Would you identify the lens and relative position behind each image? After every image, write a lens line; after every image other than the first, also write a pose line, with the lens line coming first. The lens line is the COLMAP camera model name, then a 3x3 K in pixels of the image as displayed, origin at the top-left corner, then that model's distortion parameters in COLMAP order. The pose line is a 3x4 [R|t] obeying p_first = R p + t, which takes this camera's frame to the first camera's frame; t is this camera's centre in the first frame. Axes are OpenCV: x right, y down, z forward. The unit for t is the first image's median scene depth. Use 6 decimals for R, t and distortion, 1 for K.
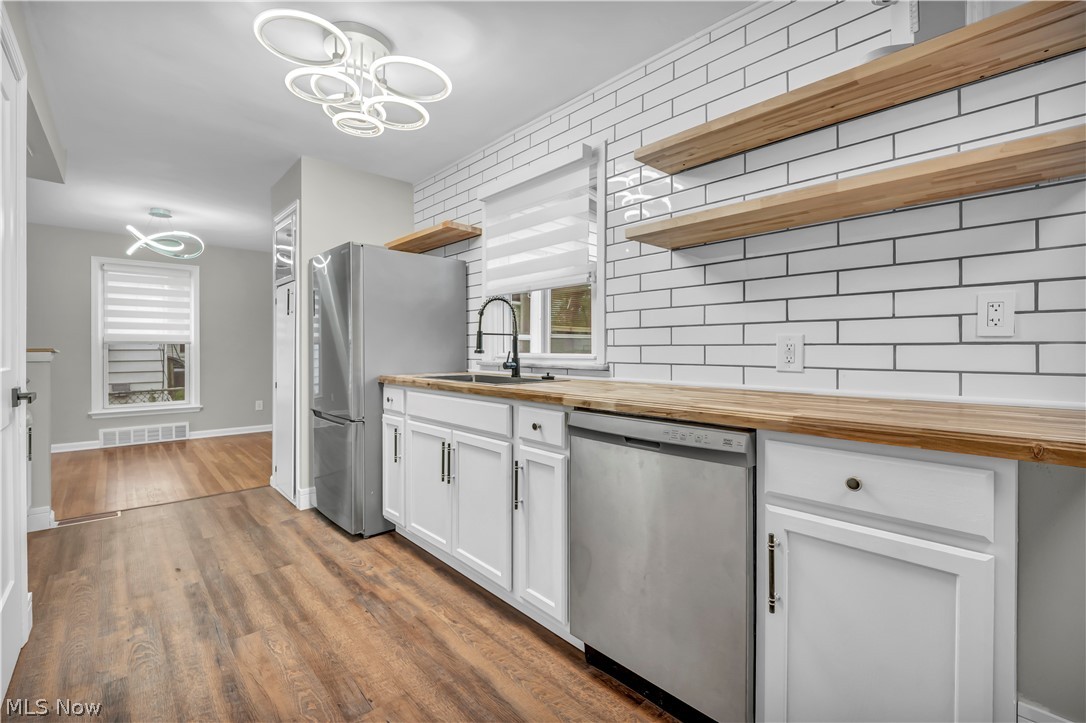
lens RADIAL K [[471.7, 0, 540.6], [0, 471.7, 356.1], [0, 0, 1]] dist [-0.004917, -0.001503]
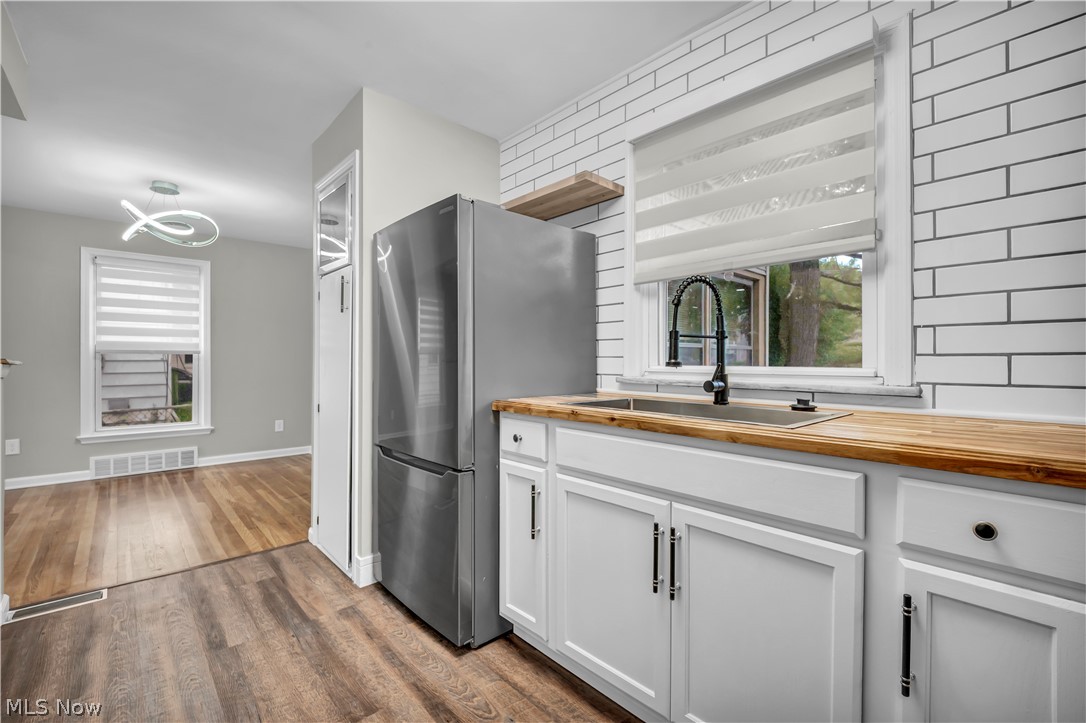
lens RADIAL K [[471.7, 0, 539.1], [0, 471.7, 365.0], [0, 0, 1]] dist [-0.004917, -0.001503]
pose [[0.999975, 0.000927, -0.006943, -0.242423], [-0.000952, 0.999993, -0.003521, -0.004887], [0.006940, 0.003528, 0.999970, 0.300299]]
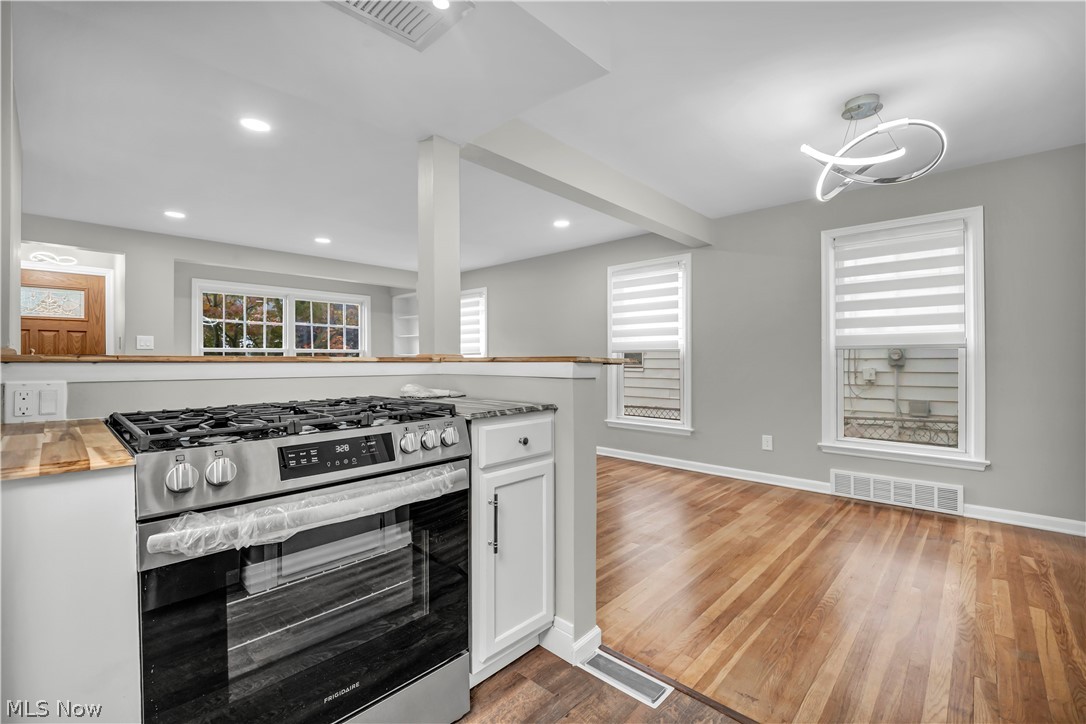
lens RADIAL K [[471.7, 0, 554.1], [0, 471.7, 359.2], [0, 0, 1]] dist [-0.004917, -0.001503]
pose [[0.092283, 0.001145, -0.995732, -0.422874], [-0.010222, 0.999948, 0.000202, -0.012604], [0.995680, 0.010160, 0.092290, 0.832860]]
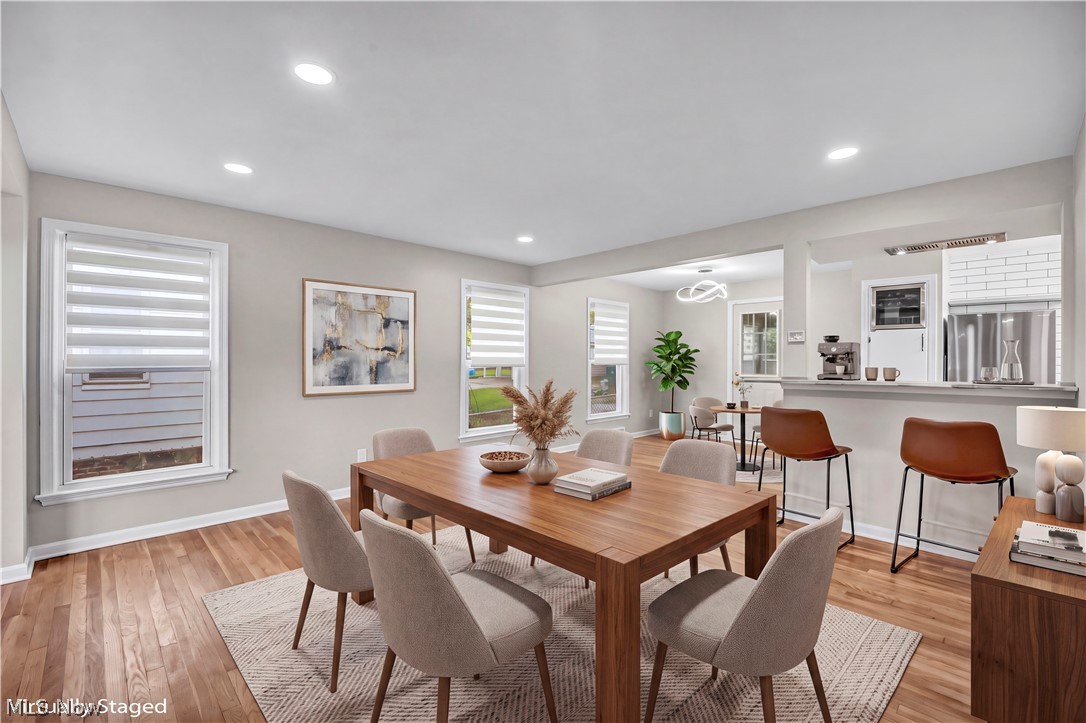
lens RADIAL K [[471.7, 0, 546.3], [0, 471.7, 364.8], [0, 0, 1]] dist [-0.004917, -0.001503]
pose [[0.998437, -0.025985, 0.049491, -0.615168], [0.027240, 0.999320, -0.024860, -0.009787], [-0.048811, 0.026169, 0.998465, 0.663585]]
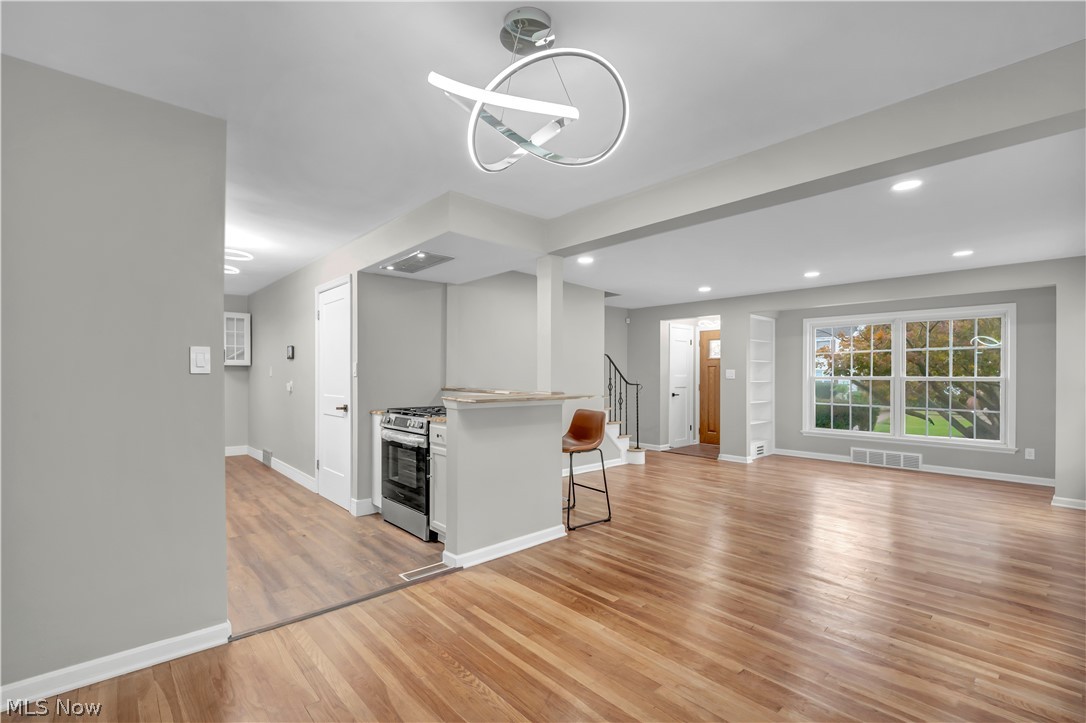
lens RADIAL K [[471.7, 0, 513.7], [0, 471.7, 379.0], [0, 0, 1]] dist [-0.004917, -0.001503]
pose [[-0.999305, -0.009241, 0.036099, -1.126153], [-0.008795, 0.999883, 0.012487, -0.056688], [-0.036210, 0.012161, -0.999270, 1.869932]]
